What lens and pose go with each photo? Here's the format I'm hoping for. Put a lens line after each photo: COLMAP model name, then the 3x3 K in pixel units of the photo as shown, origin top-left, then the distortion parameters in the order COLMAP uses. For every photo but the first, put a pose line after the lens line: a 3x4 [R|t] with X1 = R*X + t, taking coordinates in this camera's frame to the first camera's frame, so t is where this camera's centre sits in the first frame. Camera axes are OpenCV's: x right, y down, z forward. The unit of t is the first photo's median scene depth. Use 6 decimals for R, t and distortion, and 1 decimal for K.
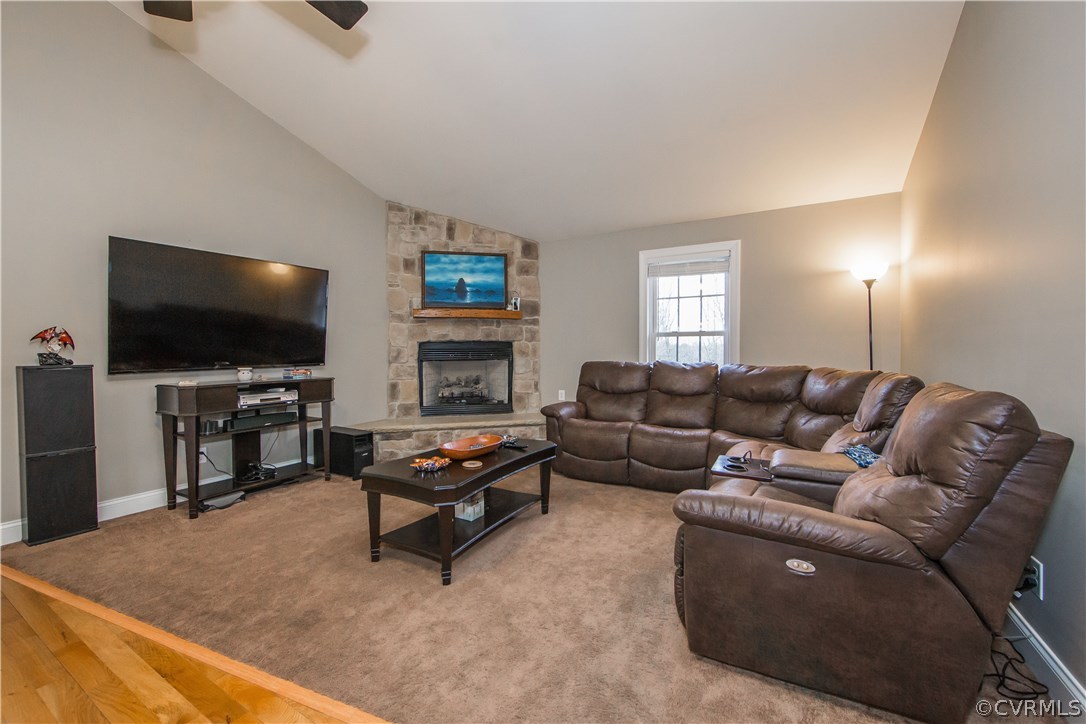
lens RADIAL K [[442.8, 0, 536.2], [0, 442.8, 358.8], [0, 0, 1]] dist [-0.010789, 0.000613]
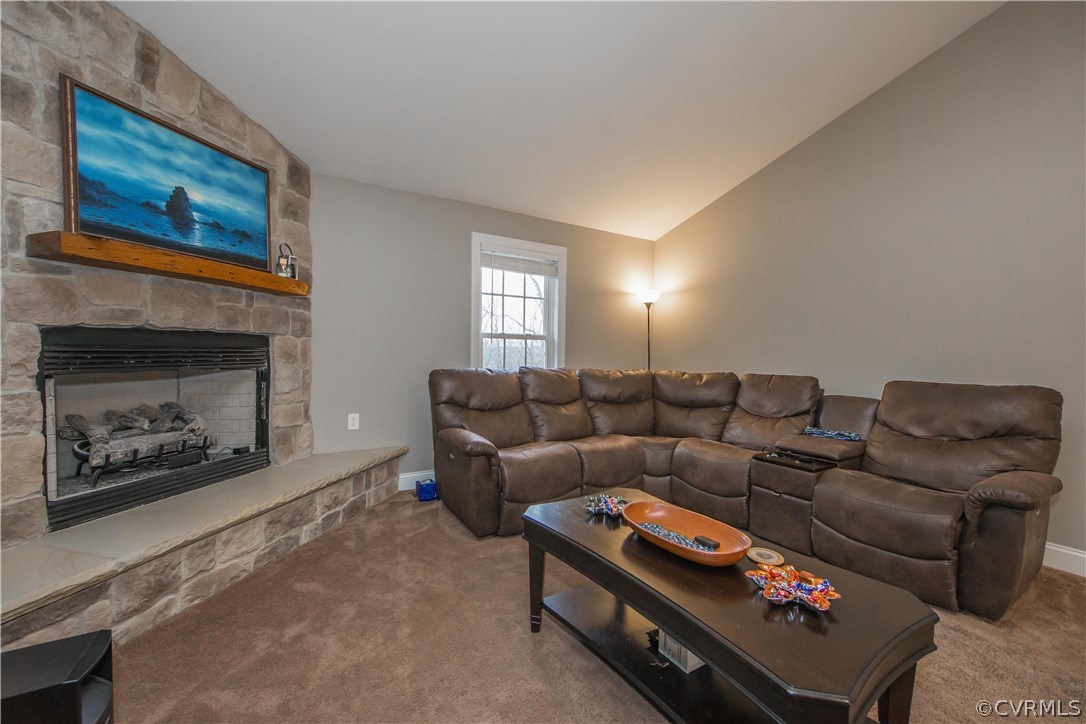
lens RADIAL K [[427.4, 0, 544.3], [0, 427.4, 364.6], [0, 0, 1]] dist [-0.013874, 0.002549]
pose [[0.474207, -0.016409, 0.880260, -0.478095], [0.001964, 0.999844, 0.017580, -0.015680], [-0.880411, -0.006607, 0.474165, 0.618509]]
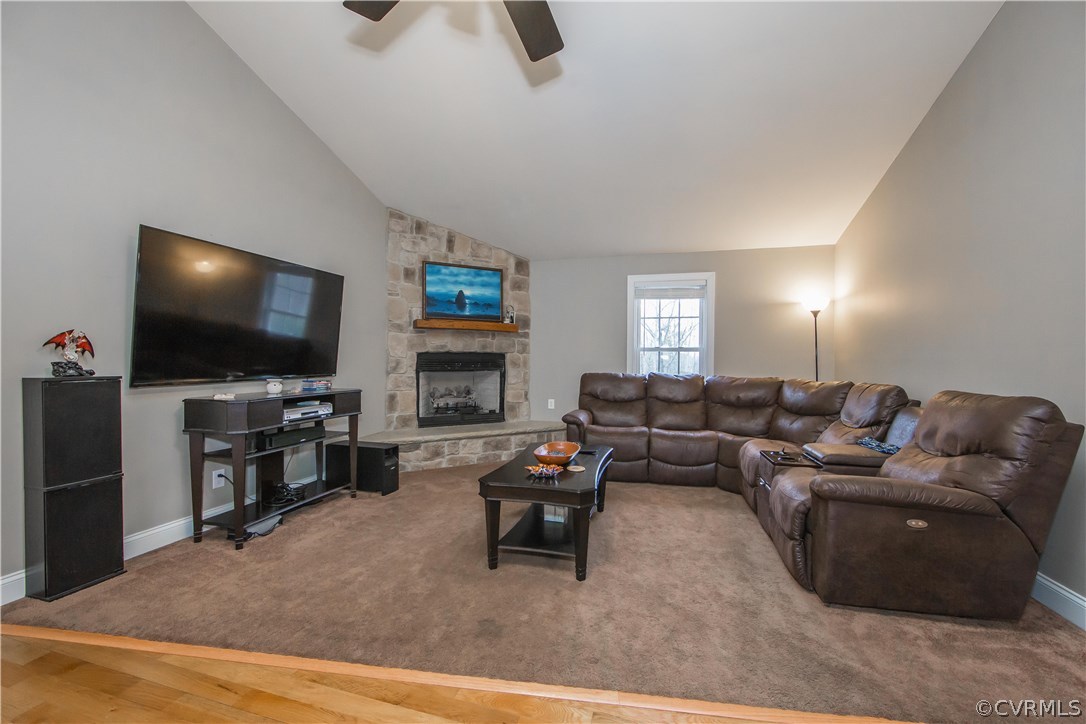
lens RADIAL K [[427.4, 0, 544.3], [0, 427.4, 364.6], [0, 0, 1]] dist [-0.013874, 0.002549]
pose [[0.965427, 0.008515, 0.260533, -0.307457], [-0.006009, 0.999928, -0.010413, -0.003466], [-0.260602, 0.008487, 0.965409, 0.005504]]
